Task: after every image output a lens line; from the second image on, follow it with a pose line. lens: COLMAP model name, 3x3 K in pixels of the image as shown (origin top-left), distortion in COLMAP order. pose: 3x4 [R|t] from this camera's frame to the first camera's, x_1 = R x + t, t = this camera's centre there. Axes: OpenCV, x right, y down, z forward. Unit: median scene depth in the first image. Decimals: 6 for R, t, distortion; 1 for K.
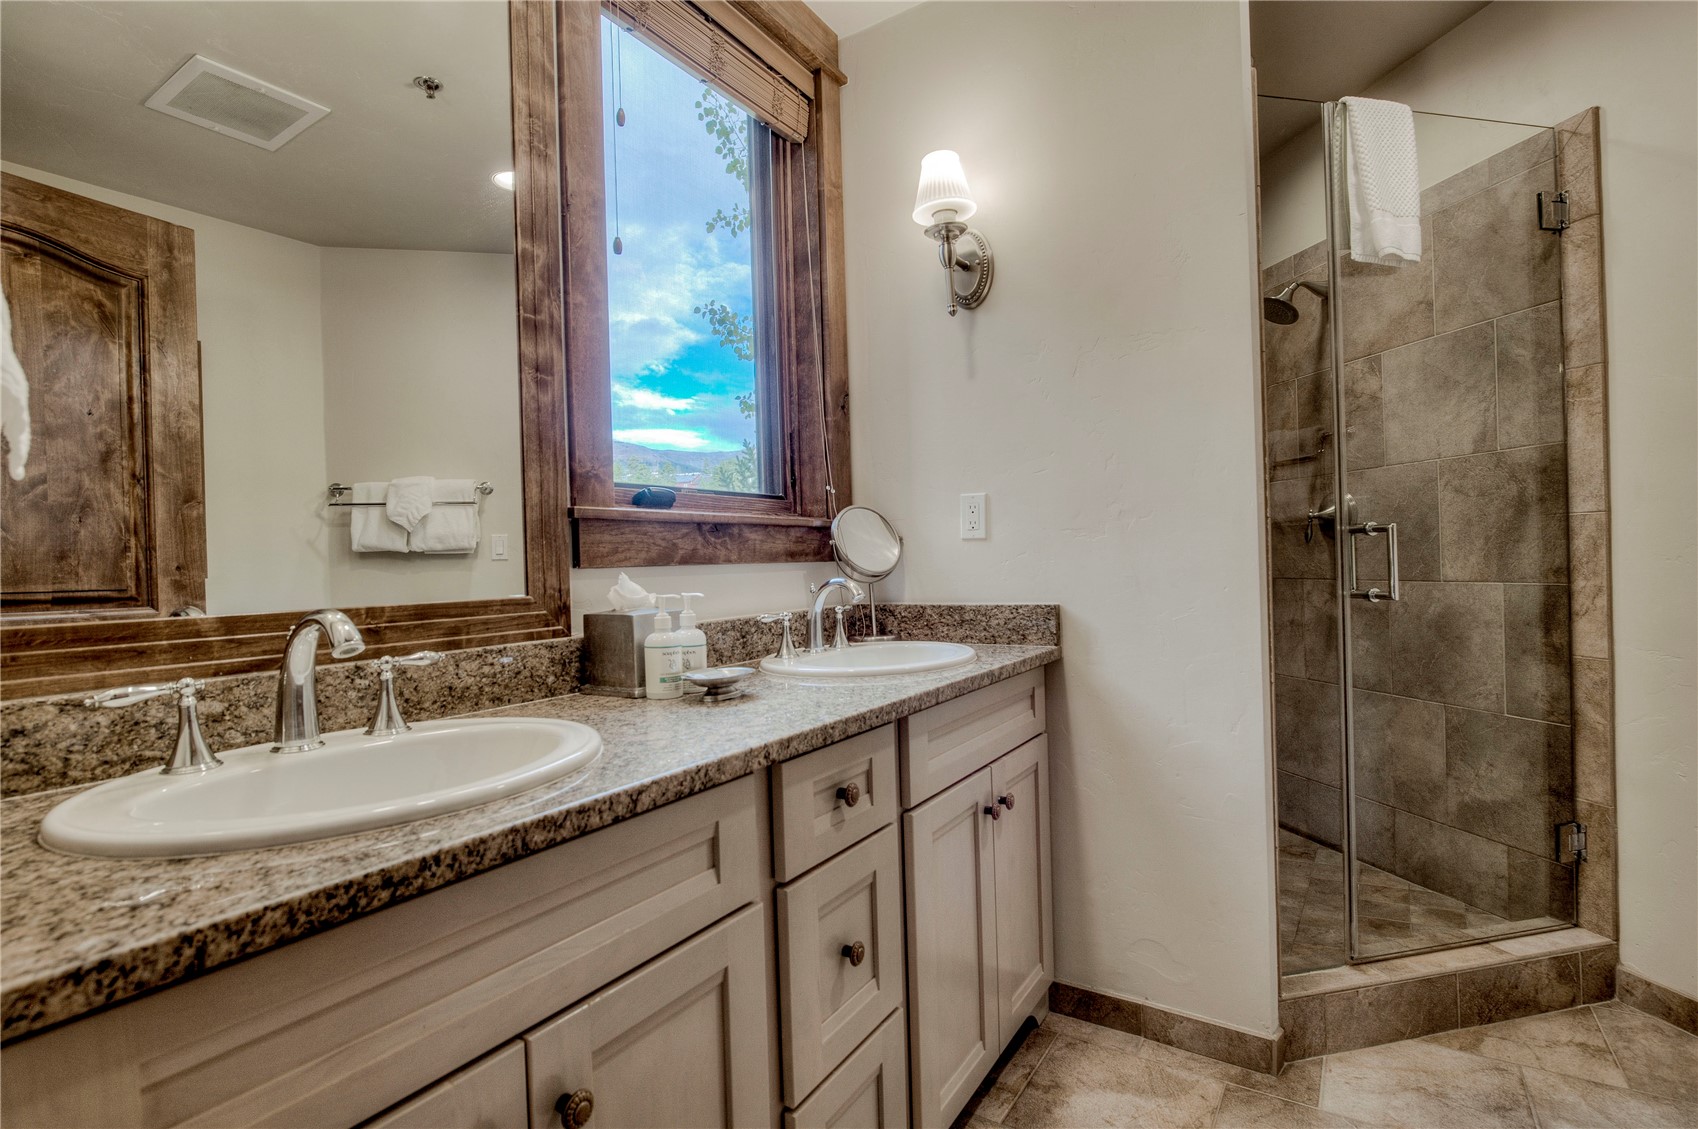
lens RADIAL K [[823.8, 0, 847.6], [0, 823.8, 567.5], [0, 0, 1]] dist [-0.007484, -0.003606]
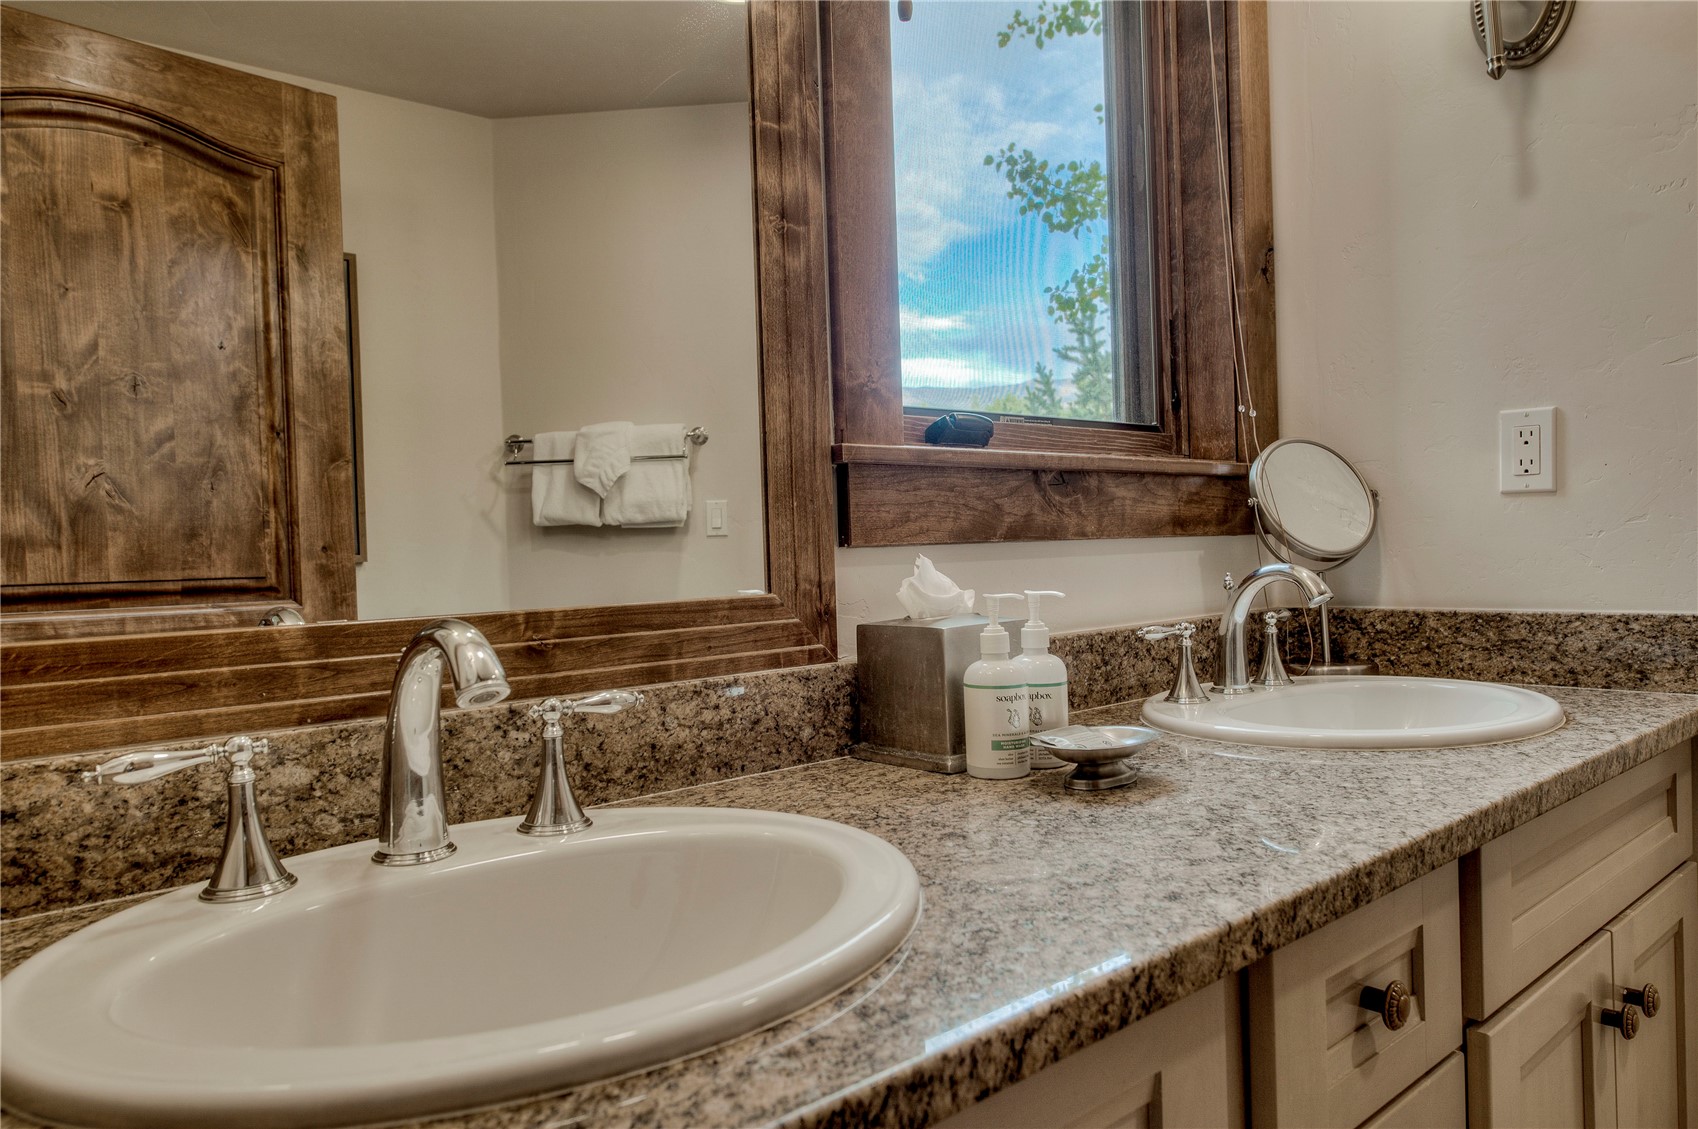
lens RADIAL K [[1119.9, 0, 819.2], [0, 1119.9, 573.0], [0, 0, 1]] dist [0.000555, 0.000699]
pose [[0.953820, 0.004216, -0.300349, -0.081088], [0.002944, 0.999722, 0.023383, 0.000390], [0.300364, -0.023187, 0.953543, 0.171917]]
